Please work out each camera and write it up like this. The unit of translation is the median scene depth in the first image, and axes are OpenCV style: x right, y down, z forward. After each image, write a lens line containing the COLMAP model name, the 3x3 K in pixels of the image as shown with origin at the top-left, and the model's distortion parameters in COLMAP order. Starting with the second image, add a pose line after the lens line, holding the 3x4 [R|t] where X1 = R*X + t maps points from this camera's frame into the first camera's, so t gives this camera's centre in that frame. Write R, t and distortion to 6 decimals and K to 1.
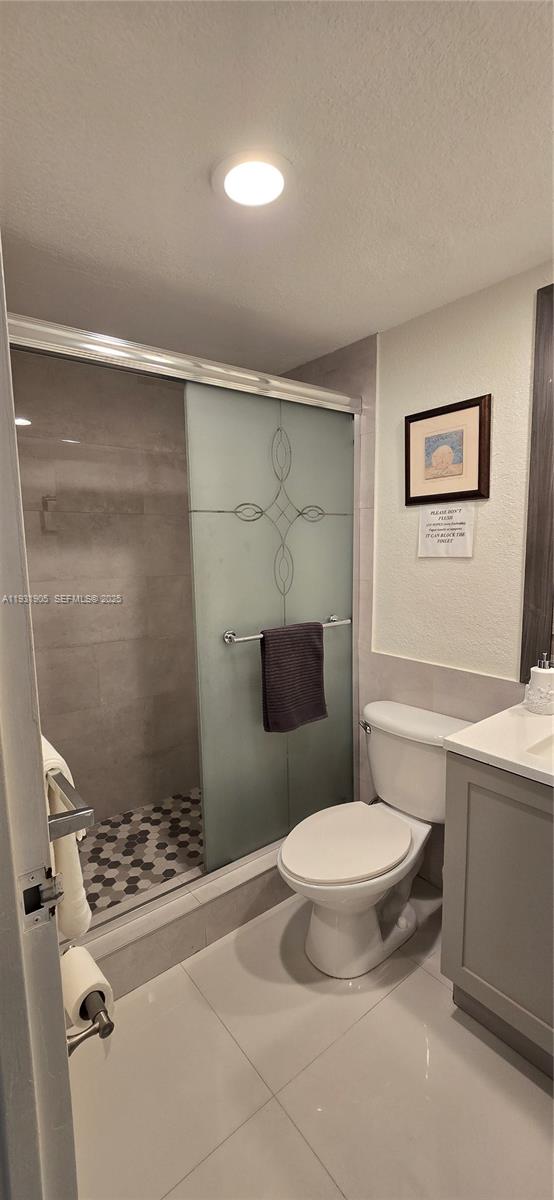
lens RADIAL K [[481.6, 0, 270.6], [0, 481.6, 607.9], [0, 0, 1]] dist [-0.001373, -0.000071]
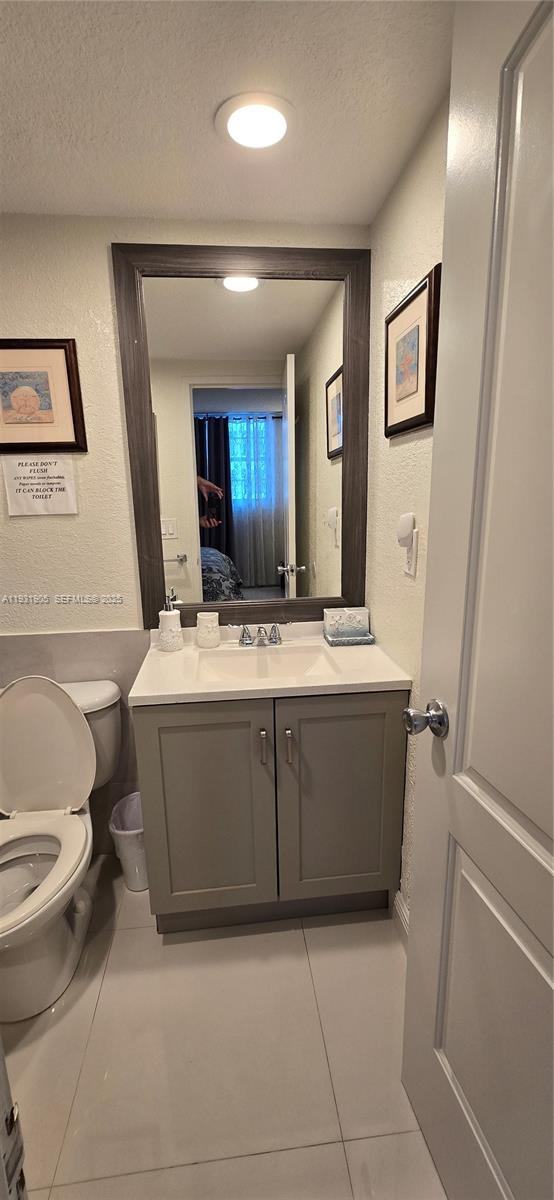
lens RADIAL K [[481.6, 0, 270.6], [0, 481.6, 607.9], [0, 0, 1]] dist [-0.001373, -0.000071]
pose [[0.544669, -0.180401, 0.819018, -0.191060], [0.122833, 0.983219, 0.134881, -0.002767], [-0.829607, 0.027137, 0.557688, 0.150820]]
